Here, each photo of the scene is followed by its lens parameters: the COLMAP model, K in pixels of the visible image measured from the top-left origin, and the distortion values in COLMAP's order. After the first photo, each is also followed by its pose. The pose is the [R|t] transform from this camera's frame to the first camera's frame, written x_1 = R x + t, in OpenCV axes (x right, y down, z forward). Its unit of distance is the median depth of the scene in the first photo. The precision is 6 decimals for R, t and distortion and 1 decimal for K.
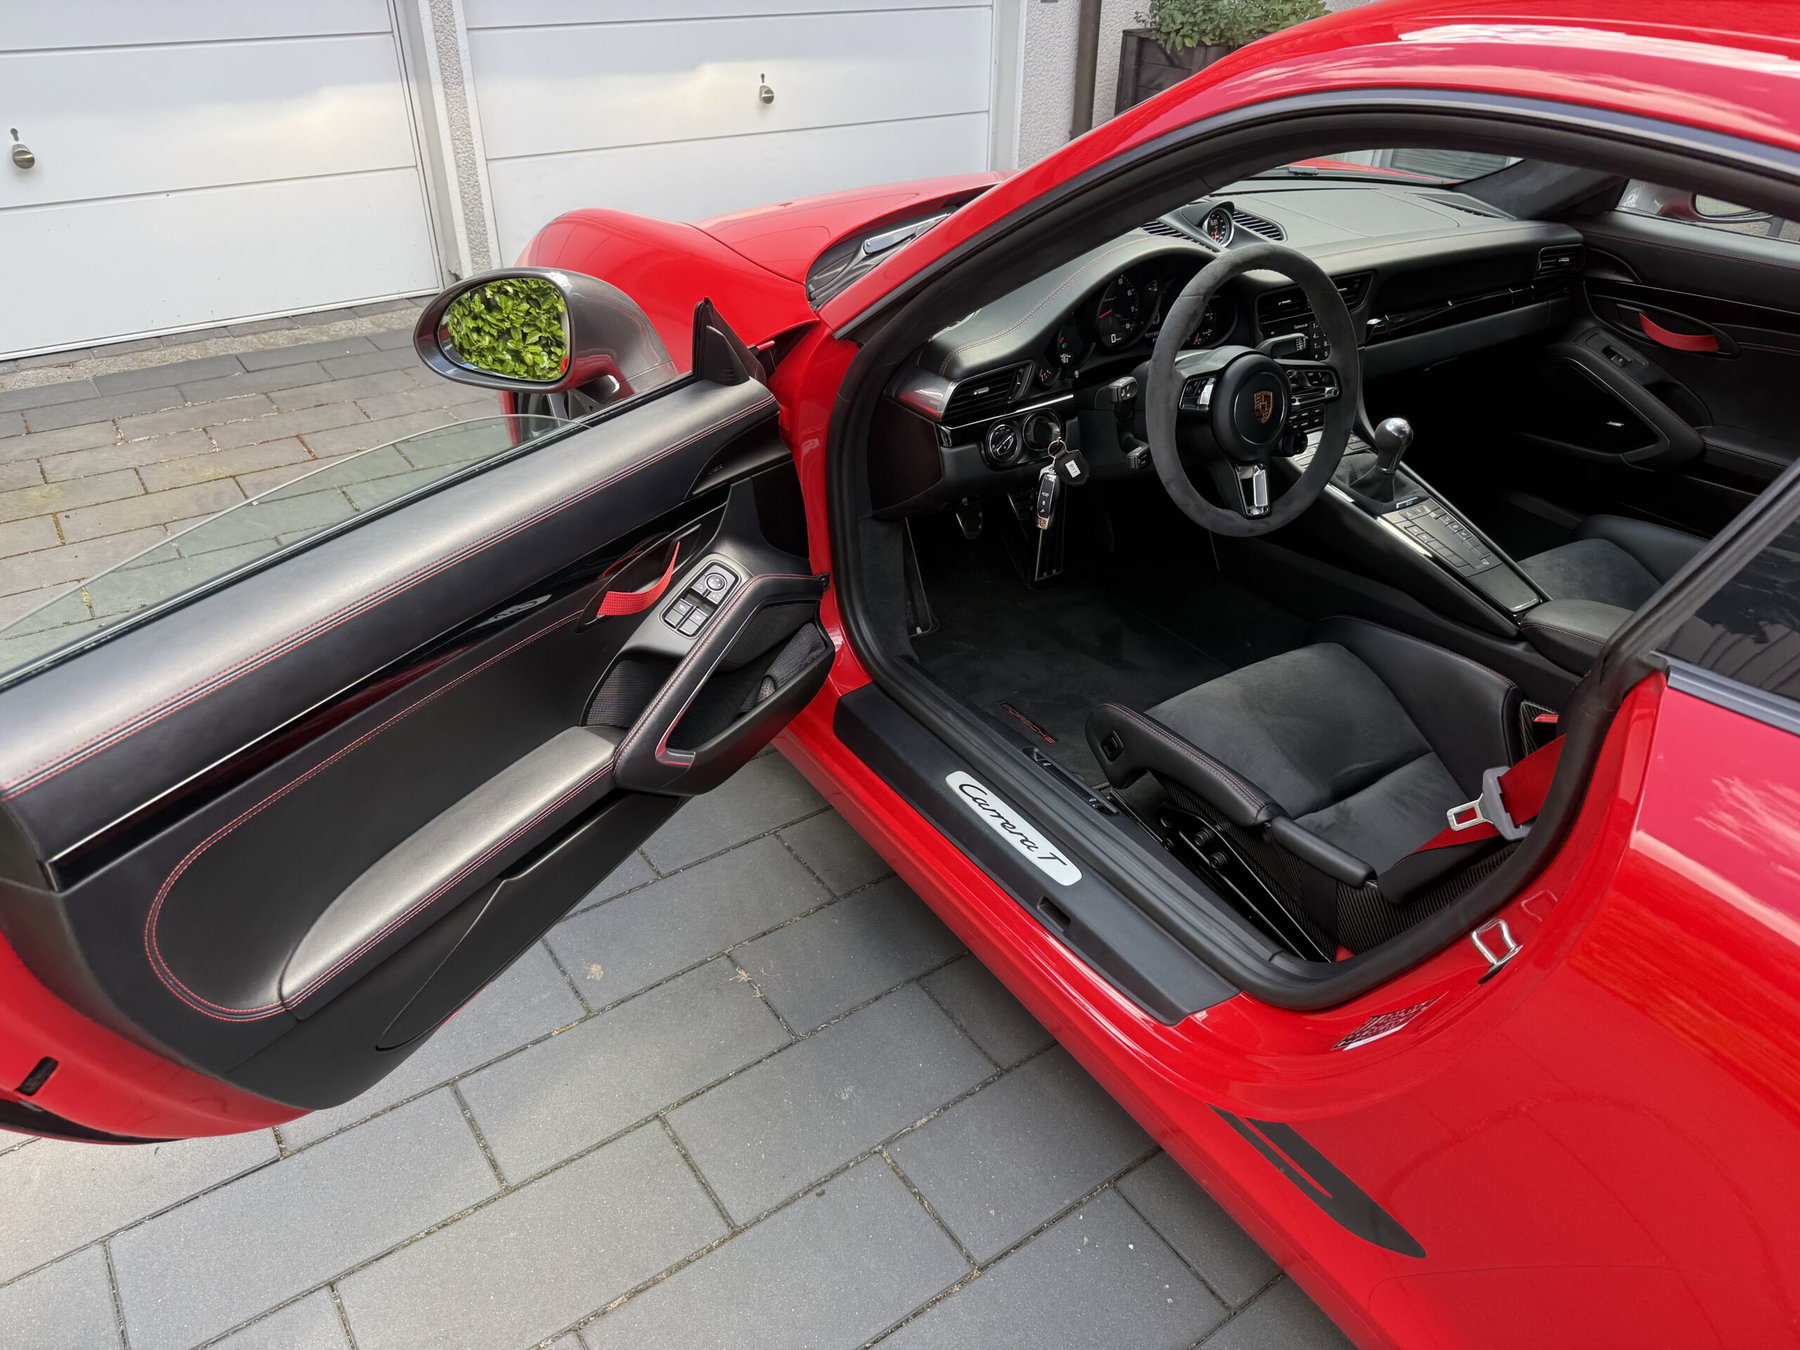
lens RADIAL K [[1310.1, 0, 900.0], [0, 1310.1, 675.0], [0, 0, 1]] dist [0.136491, -0.175179]
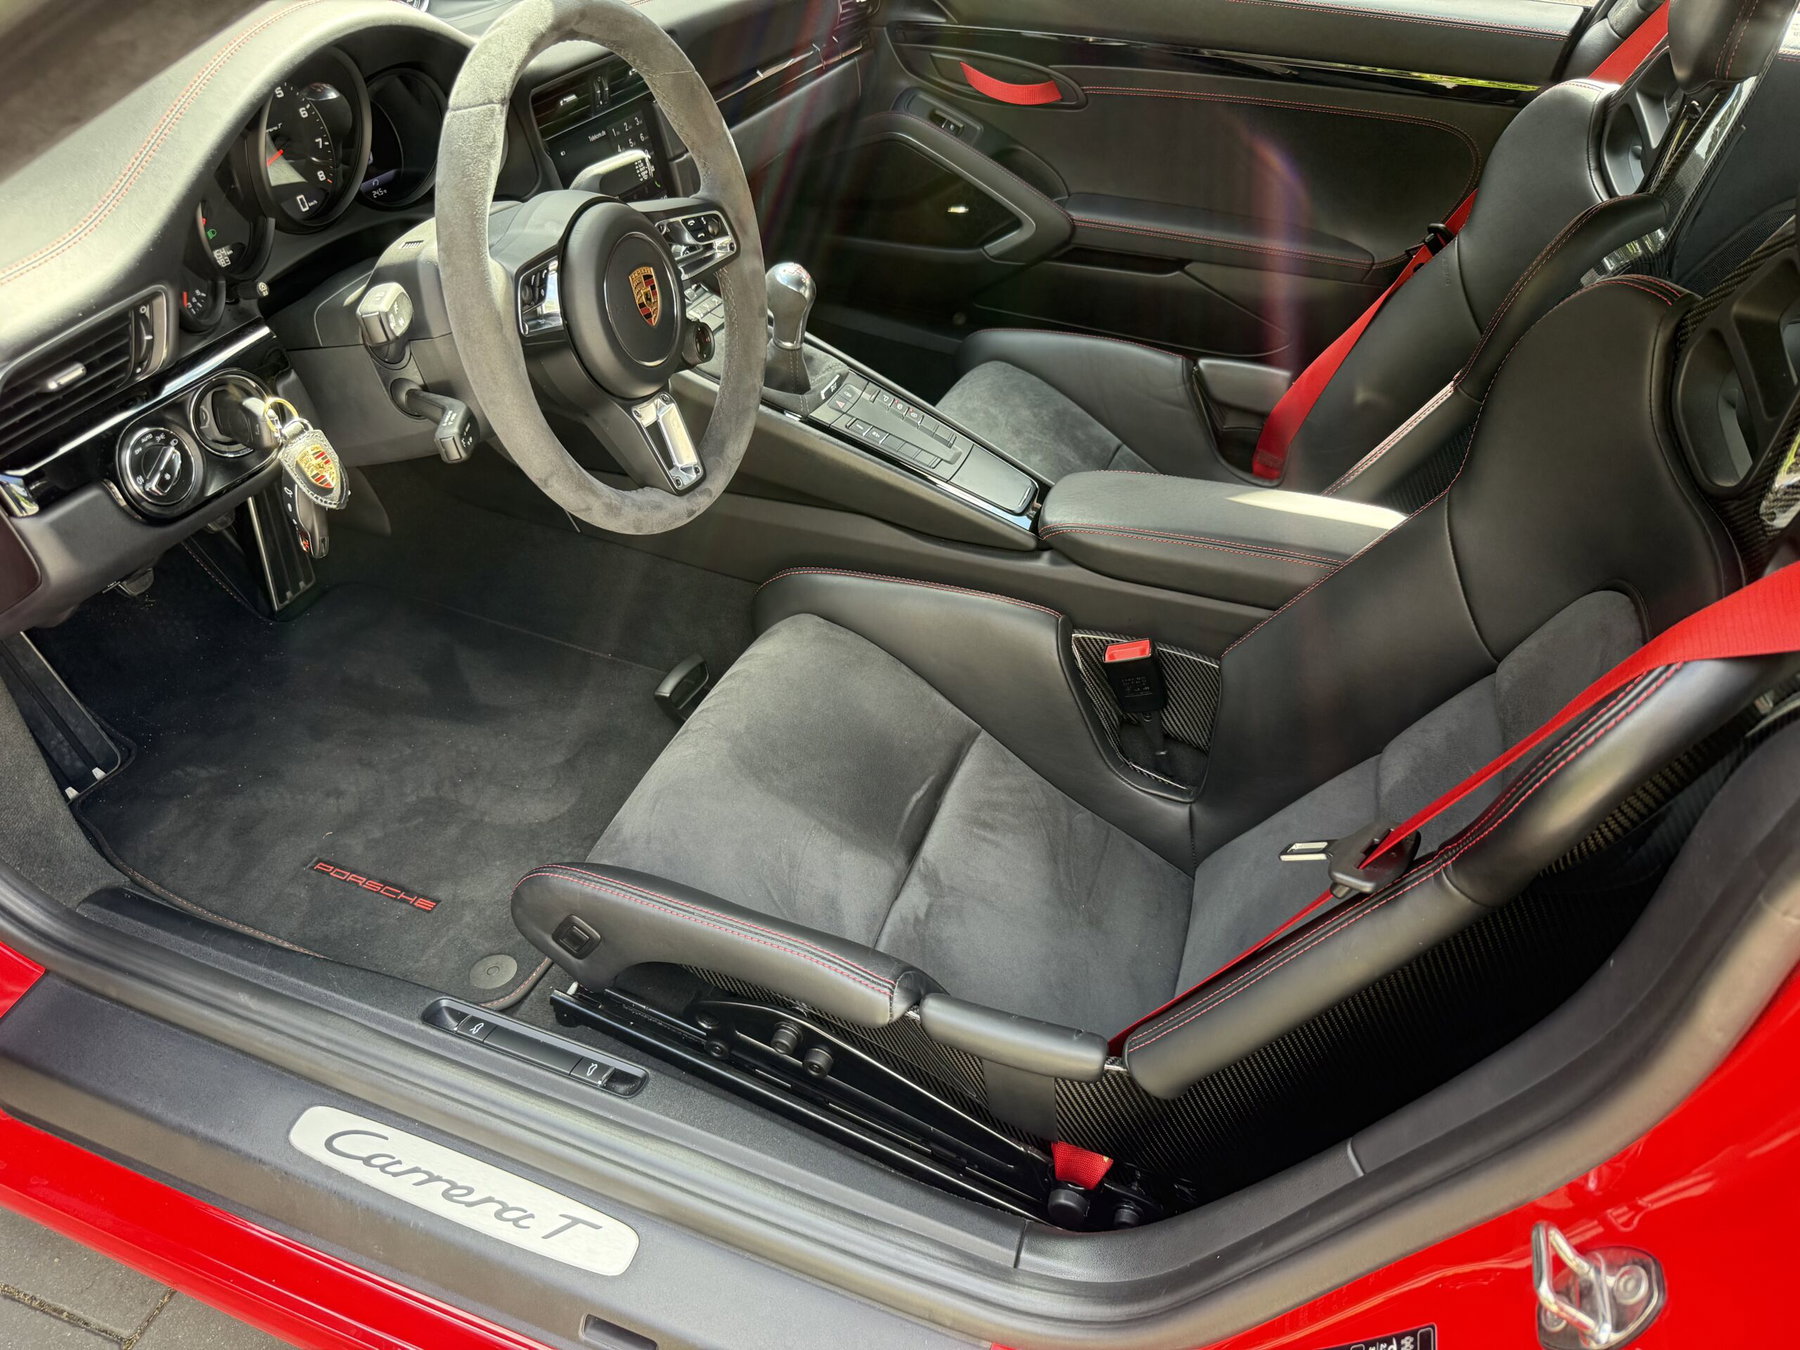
lens RADIAL K [[1310.1, 0, 900.0], [0, 1310.1, 675.0], [0, 0, 1]] dist [0.136491, -0.175179]
pose [[0.805296, -0.336127, 0.488382, 0.031848], [0.265585, 0.941002, 0.209716, -0.136942], [-0.530059, -0.039176, 0.847055, 0.450264]]
